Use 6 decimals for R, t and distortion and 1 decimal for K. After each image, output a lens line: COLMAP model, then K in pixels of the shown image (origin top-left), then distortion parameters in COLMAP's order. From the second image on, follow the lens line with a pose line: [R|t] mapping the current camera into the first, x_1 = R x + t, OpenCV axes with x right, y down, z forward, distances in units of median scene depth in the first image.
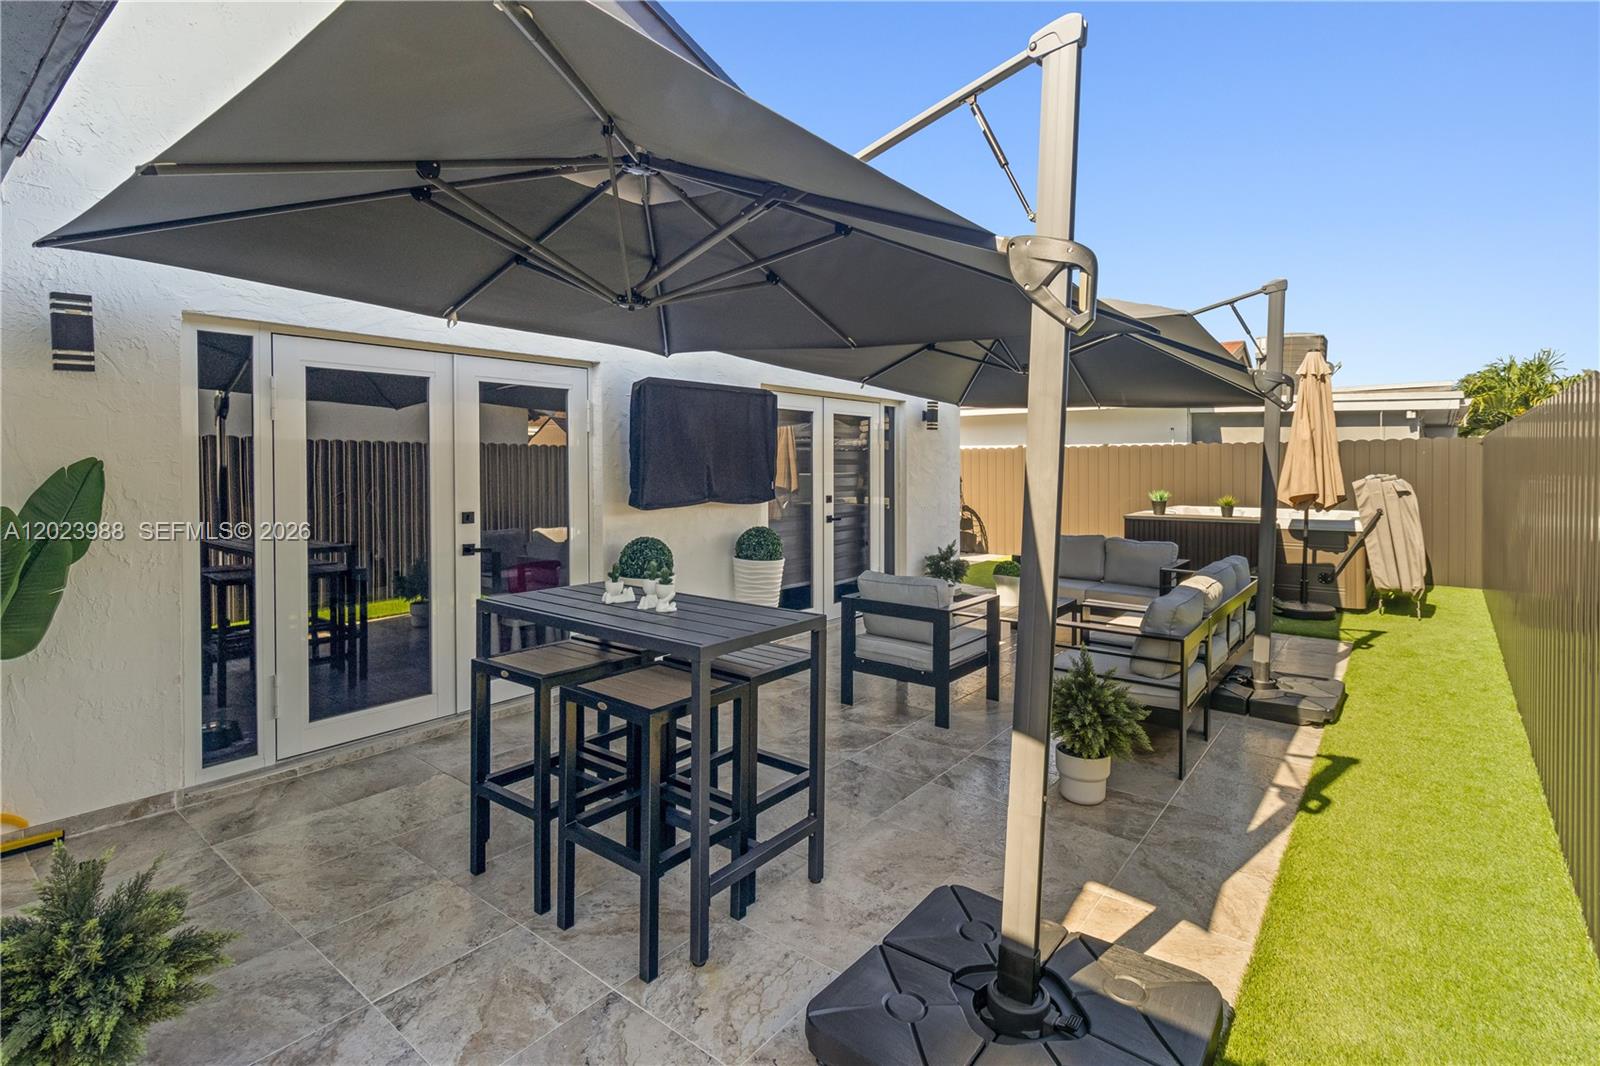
lens RADIAL K [[791.9, 0, 776.0], [0, 791.9, 490.3], [0, 0, 1]] dist [0.001443, -0.000269]
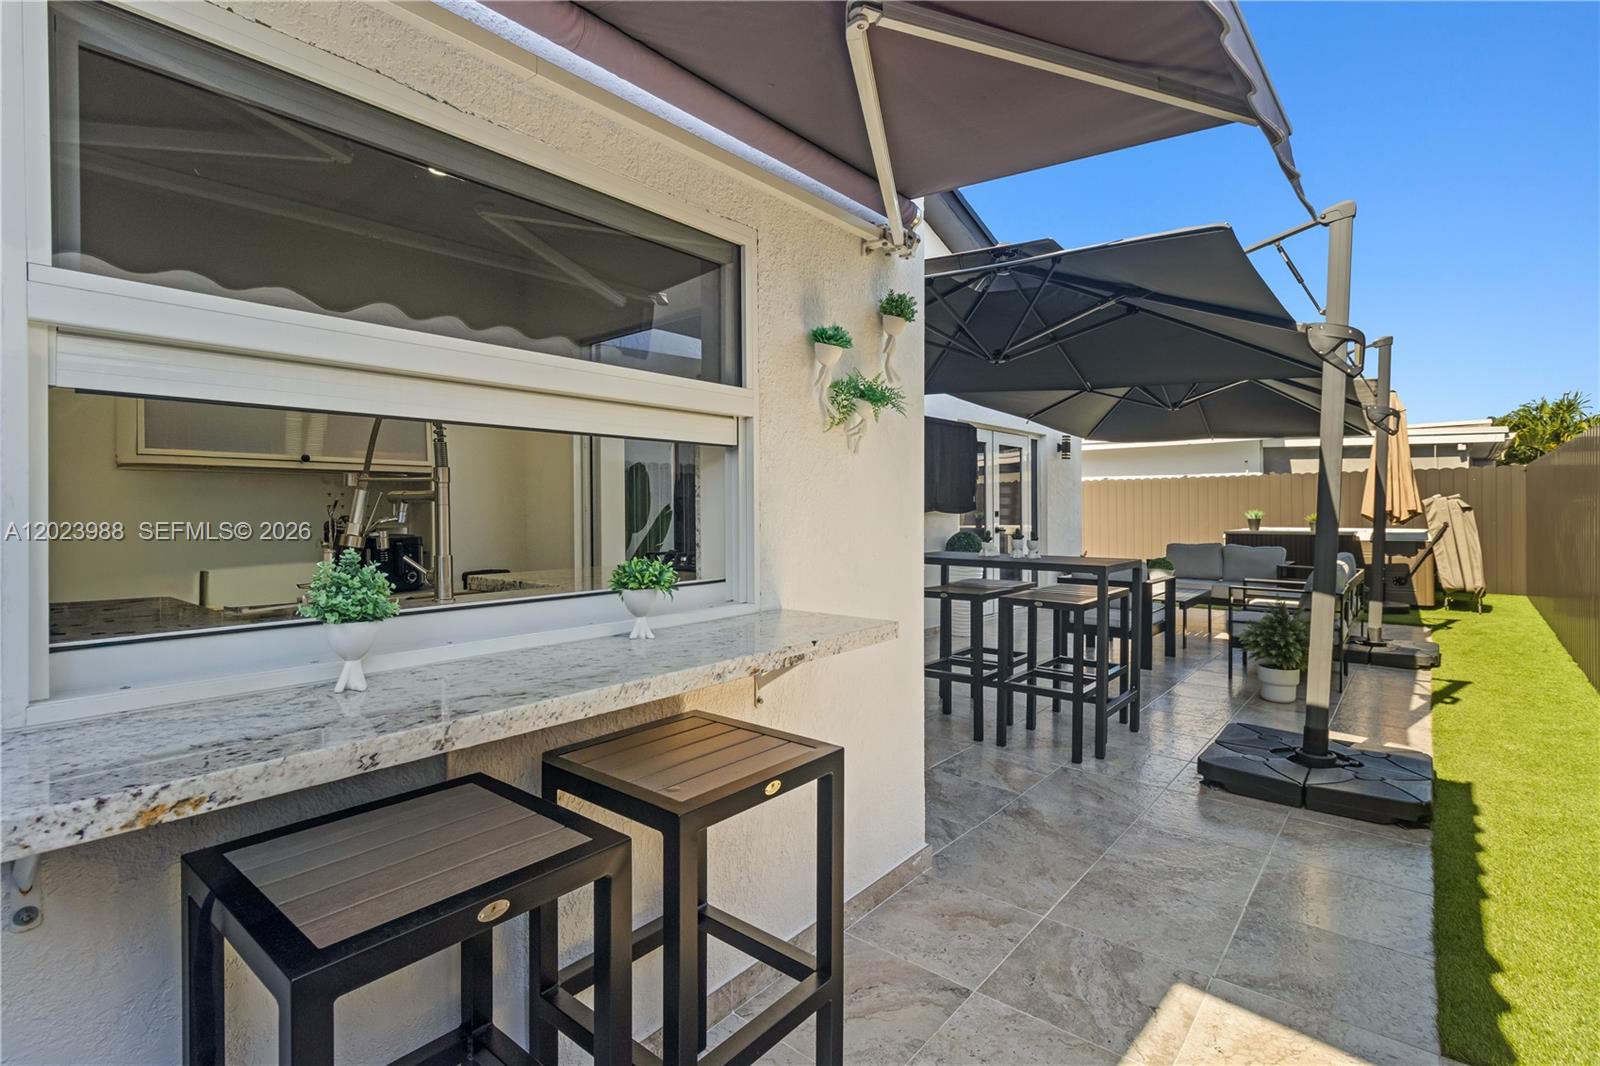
lens RADIAL K [[757.9, 0, 795.4], [0, 757.9, 521.8], [0, 0, 1]] dist [0.002037, 0.000326]
pose [[0.999787, -0.001554, -0.020596, -0.196614], [0.001322, 0.999935, -0.011284, 0.033042], [0.020612, 0.011255, 0.999724, -0.169411]]
